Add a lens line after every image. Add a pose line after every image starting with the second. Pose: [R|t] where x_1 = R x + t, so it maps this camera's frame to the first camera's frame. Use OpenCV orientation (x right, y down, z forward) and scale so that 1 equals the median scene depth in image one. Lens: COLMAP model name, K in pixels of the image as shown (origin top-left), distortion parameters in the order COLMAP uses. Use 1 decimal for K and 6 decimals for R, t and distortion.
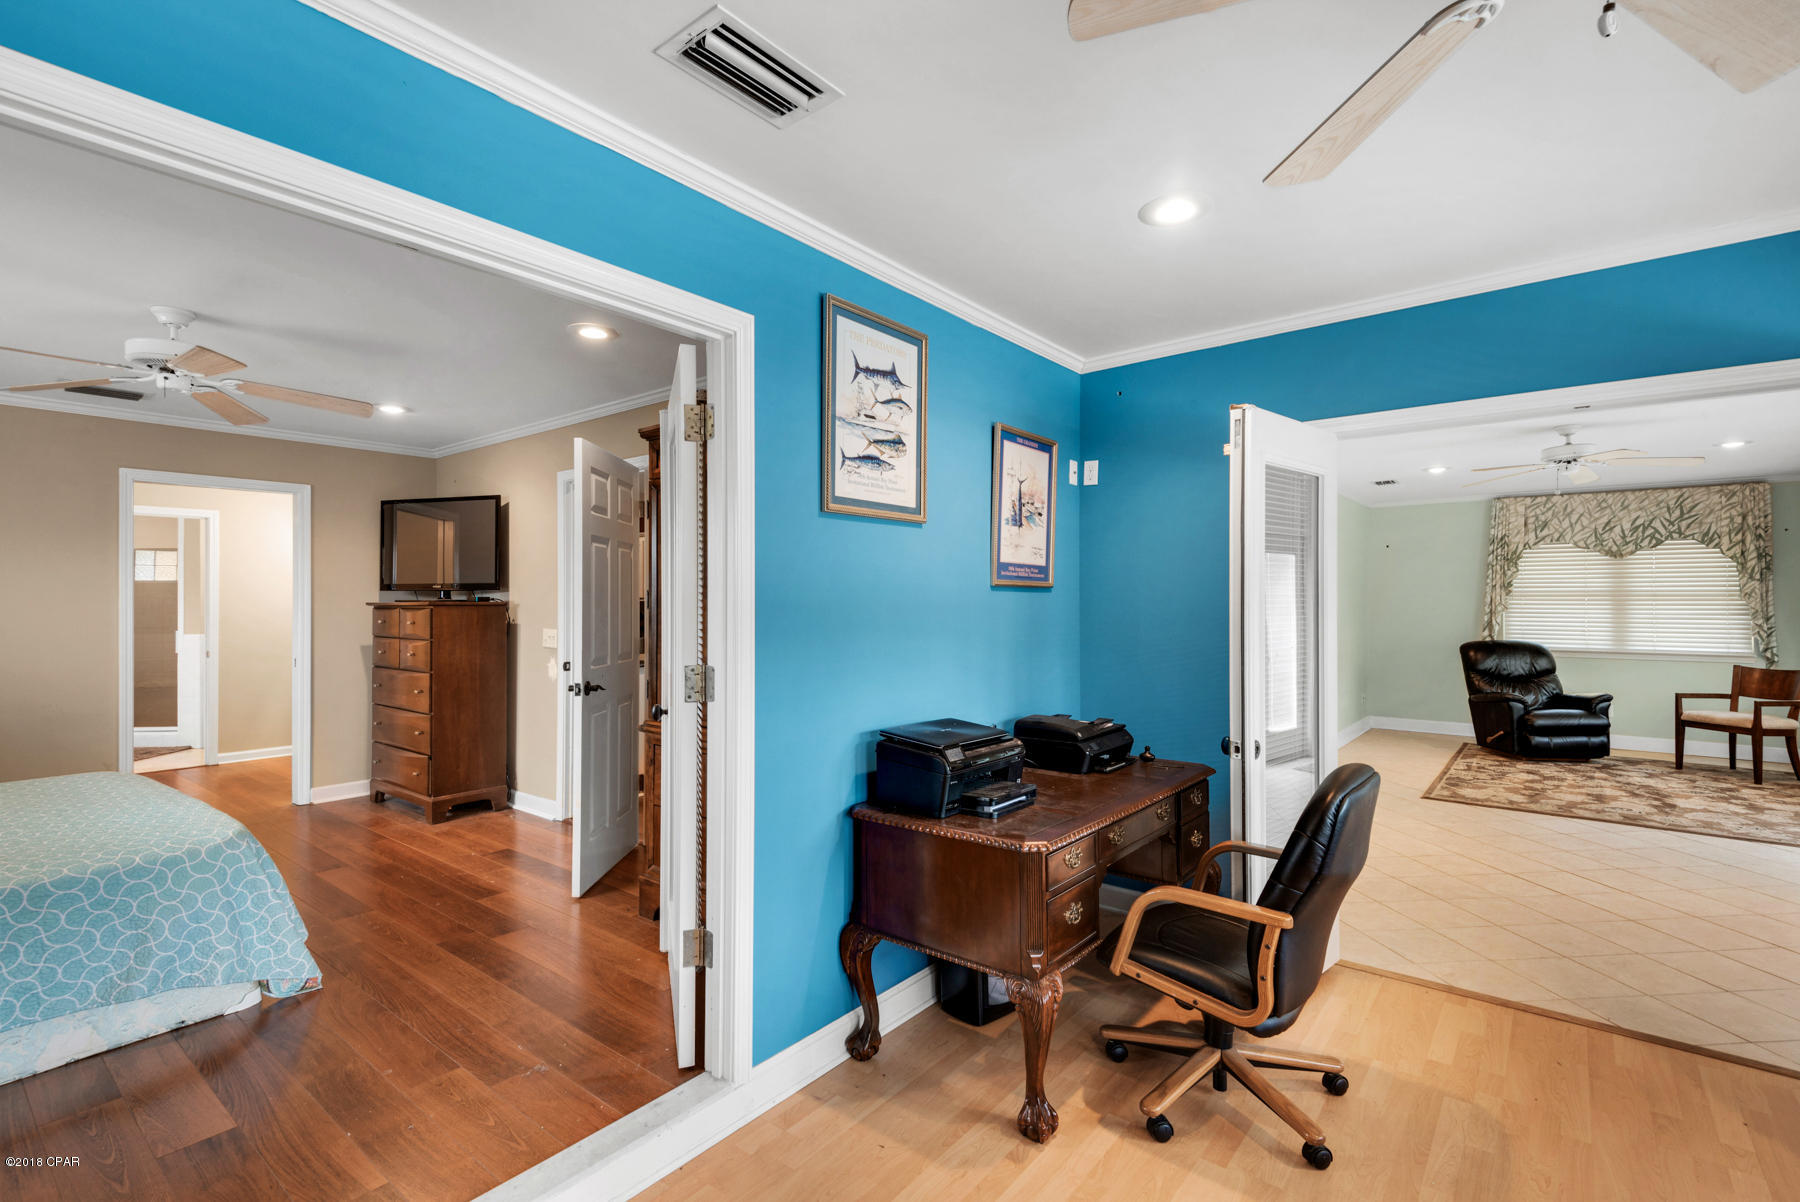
lens RADIAL K [[831.3, 0, 901.2], [0, 831.3, 598.5], [0, 0, 1]] dist [0.023614, -0.010859]
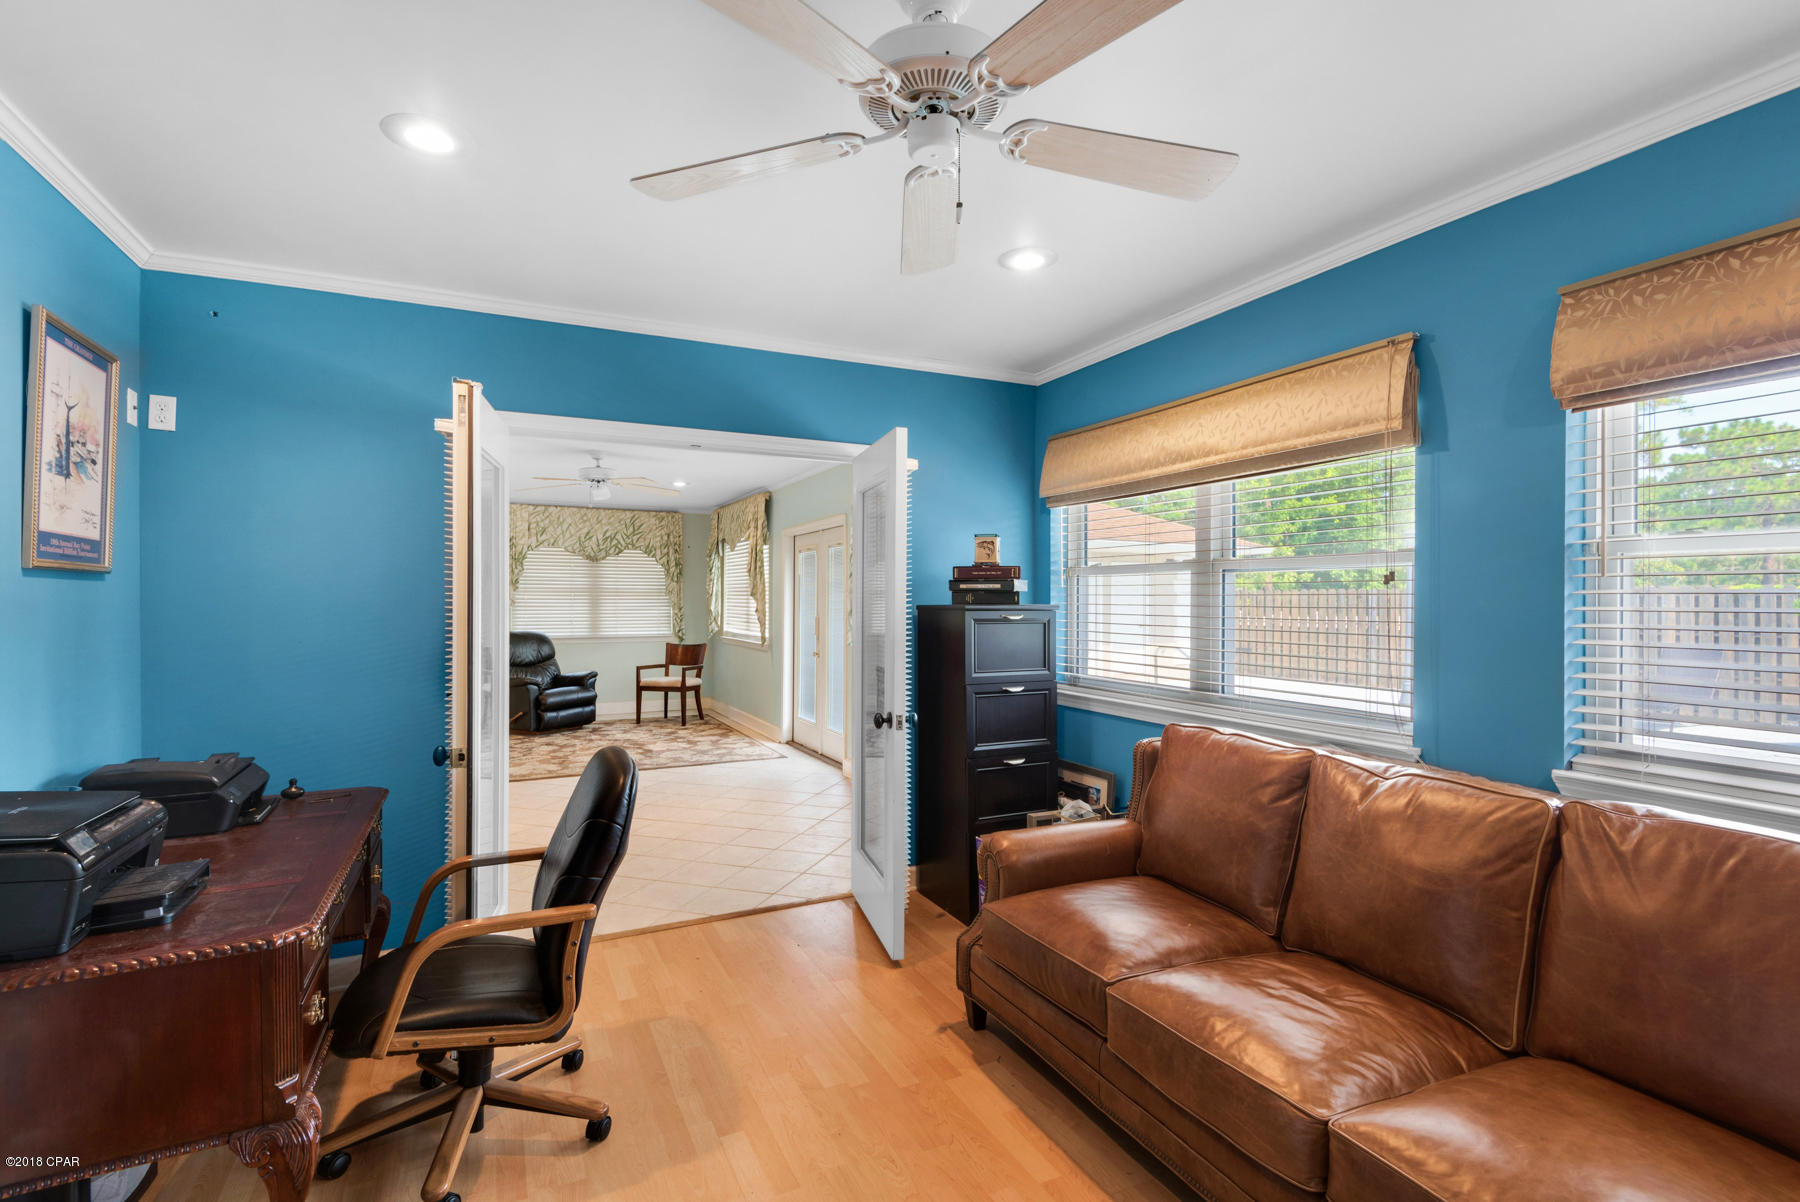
lens RADIAL K [[831.3, 0, 910.8], [0, 831.3, 603.8], [0, 0, 1]] dist [0.023614, -0.010859]
pose [[0.416263, -0.005191, 0.909230, -0.092966], [-0.005946, 0.999947, 0.008431, 0.000990], [-0.909225, -0.008916, 0.416210, 0.072306]]
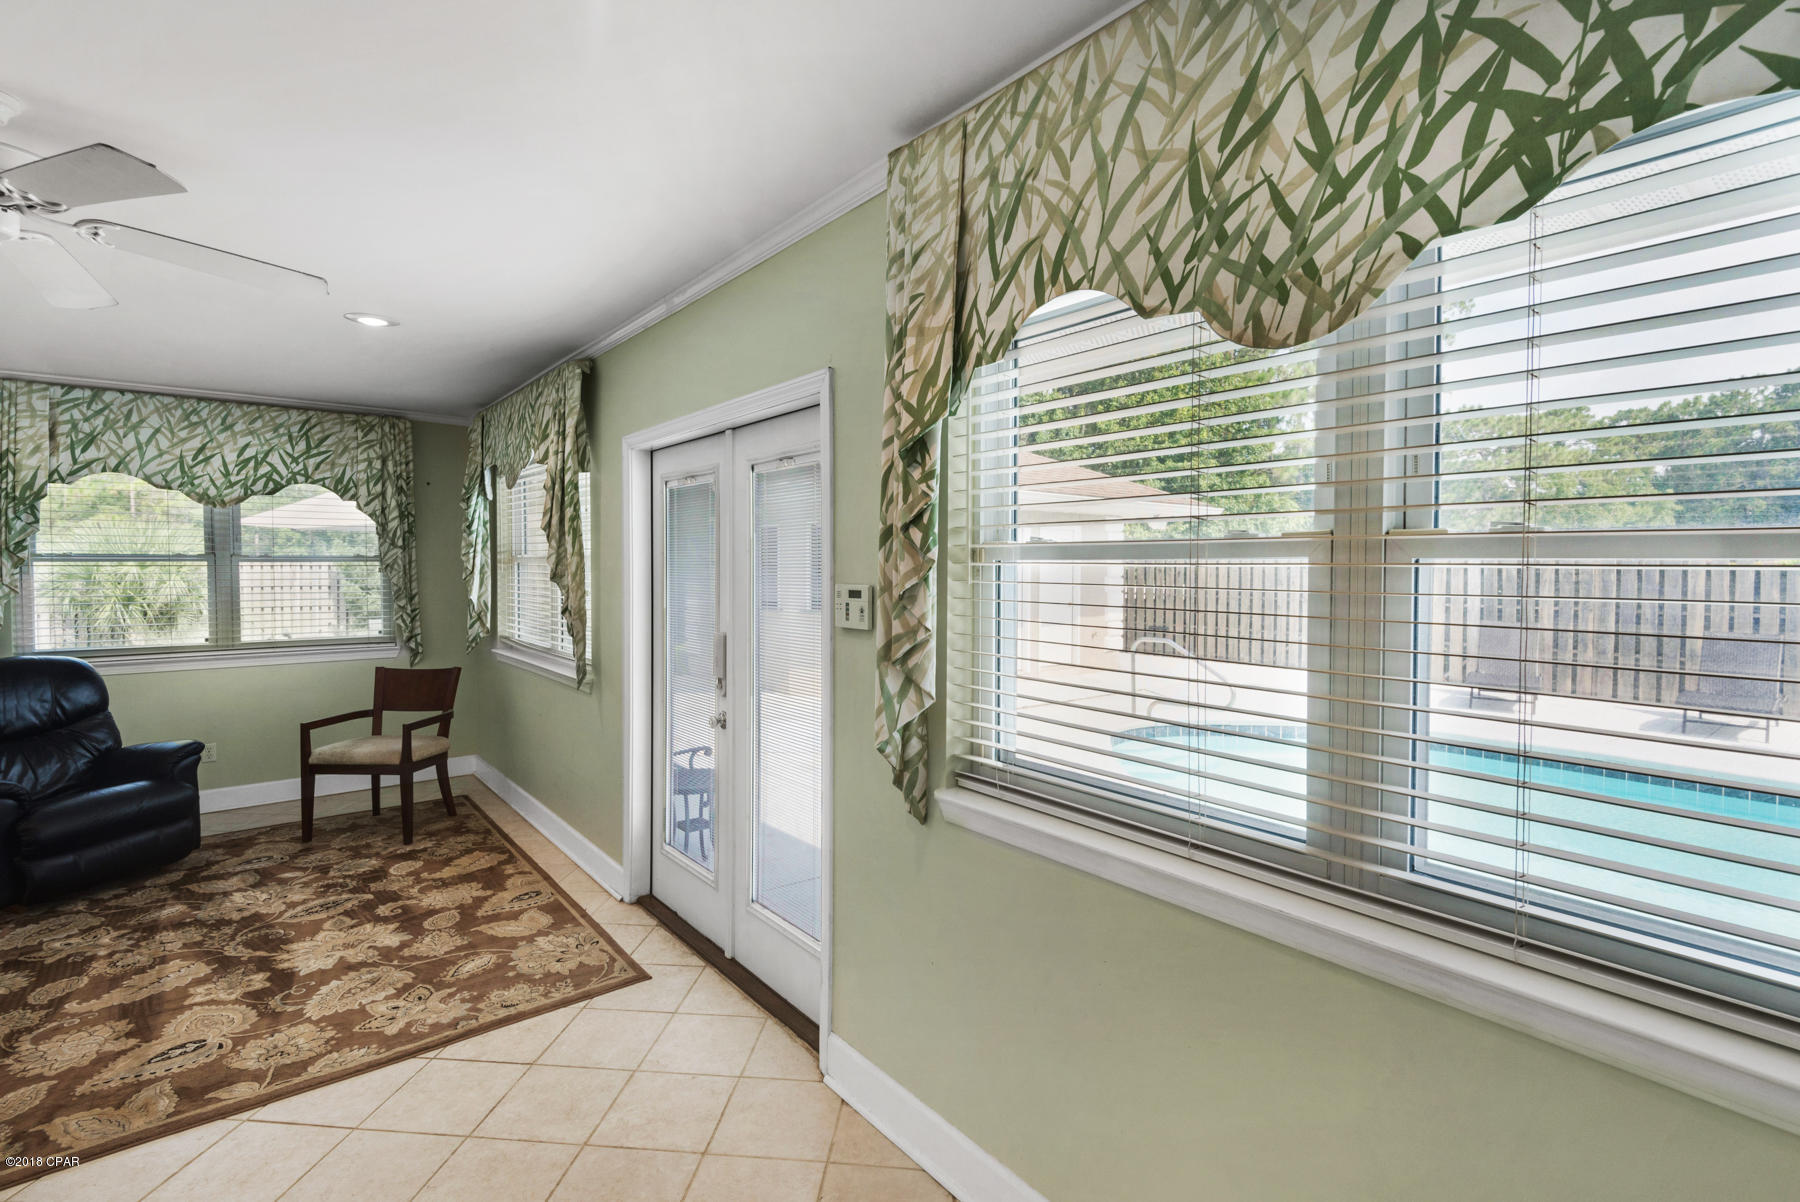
lens RADIAL K [[831.3, 0, 881.3], [0, 831.3, 585.3], [0, 0, 1]] dist [0.023614, -0.010859]
pose [[0.237094, -0.027889, 0.971086, 0.443003], [-0.004907, 0.999541, 0.029904, -0.014099], [-0.971474, -0.011855, 0.236848, 0.457310]]
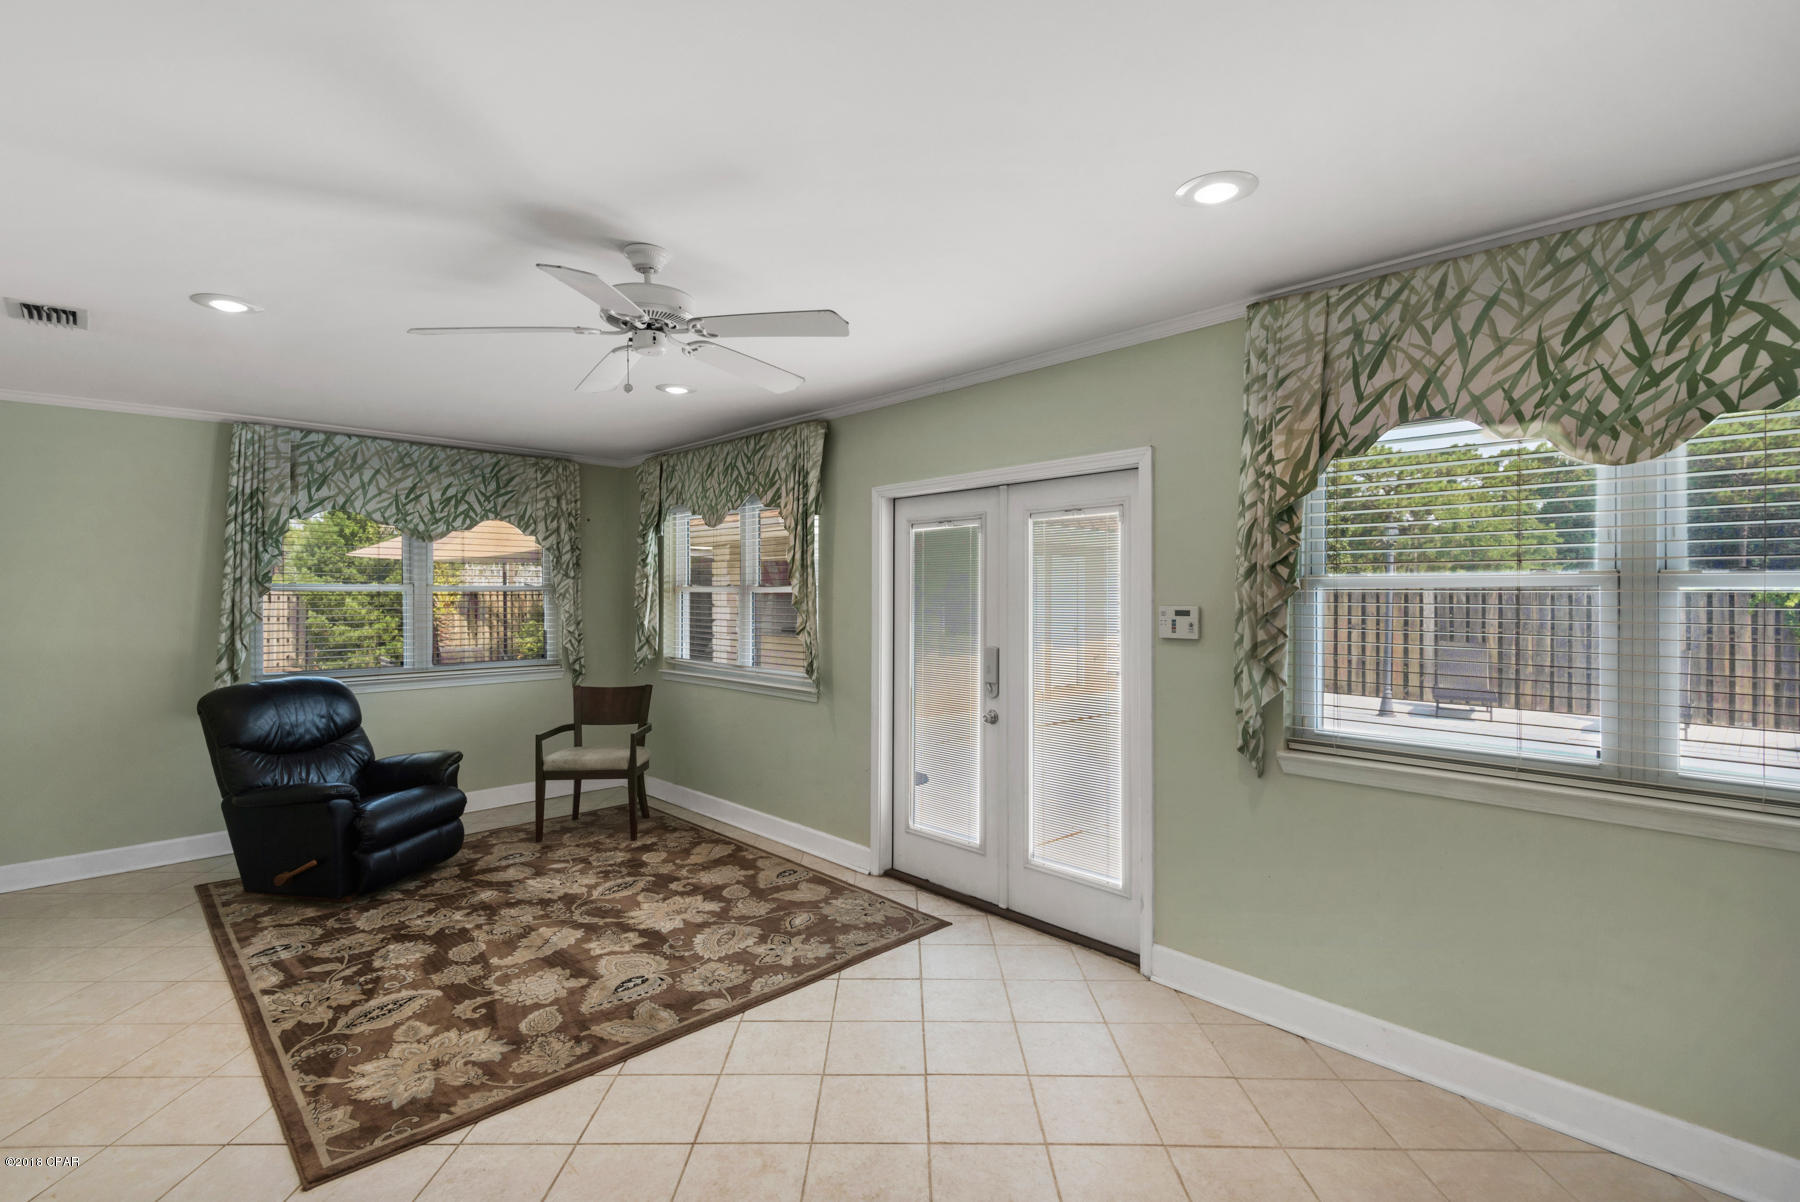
lens RADIAL K [[831.3, 0, 887.8], [0, 831.3, 599.4], [0, 0, 1]] dist [0.023614, -0.010859]
pose [[0.137896, -0.009637, 0.990400, 0.282169], [-0.004319, 0.999937, 0.010331, -0.012085], [-0.990437, -0.005702, 0.137846, 0.653498]]
